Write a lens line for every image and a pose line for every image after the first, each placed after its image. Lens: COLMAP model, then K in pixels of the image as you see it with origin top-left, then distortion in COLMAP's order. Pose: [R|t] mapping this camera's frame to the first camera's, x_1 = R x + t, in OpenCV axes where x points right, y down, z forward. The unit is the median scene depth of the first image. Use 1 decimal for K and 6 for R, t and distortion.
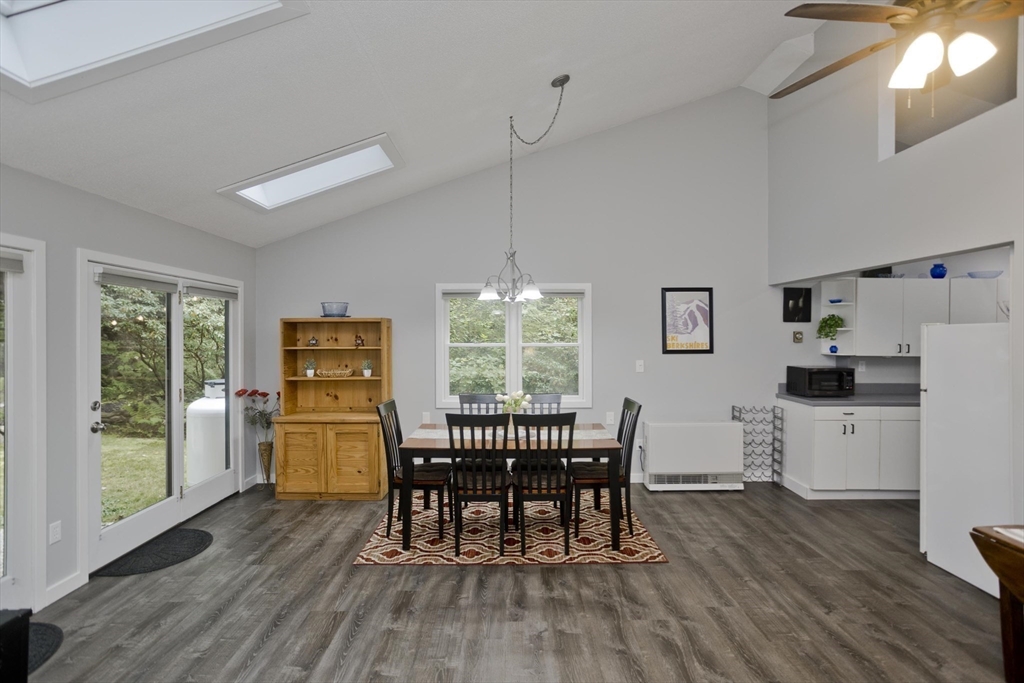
lens RADIAL K [[503.5, 0, 499.5], [0, 503.5, 335.3], [0, 0, 1]] dist [-0.049523, 0.027823]
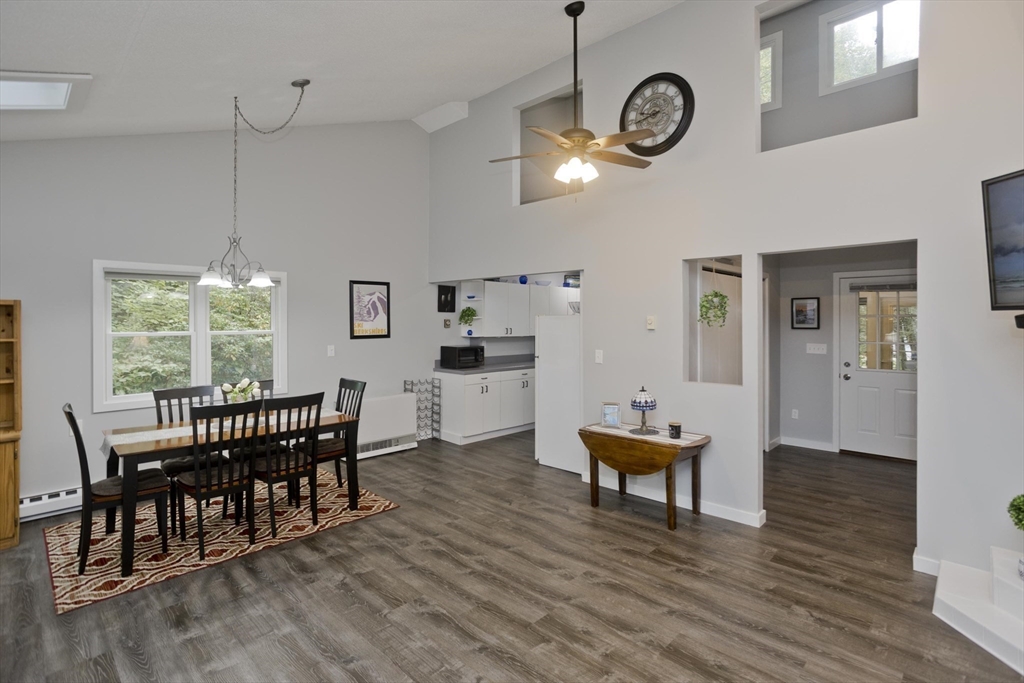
lens RADIAL K [[503.5, 0, 520.2], [0, 503.5, 321.4], [0, 0, 1]] dist [-0.049523, 0.027823]
pose [[0.685297, -0.000827, 0.728263, -0.332363], [0.003380, 0.999992, -0.002045, 0.000971], [-0.728256, 0.003863, 0.685294, -0.063589]]
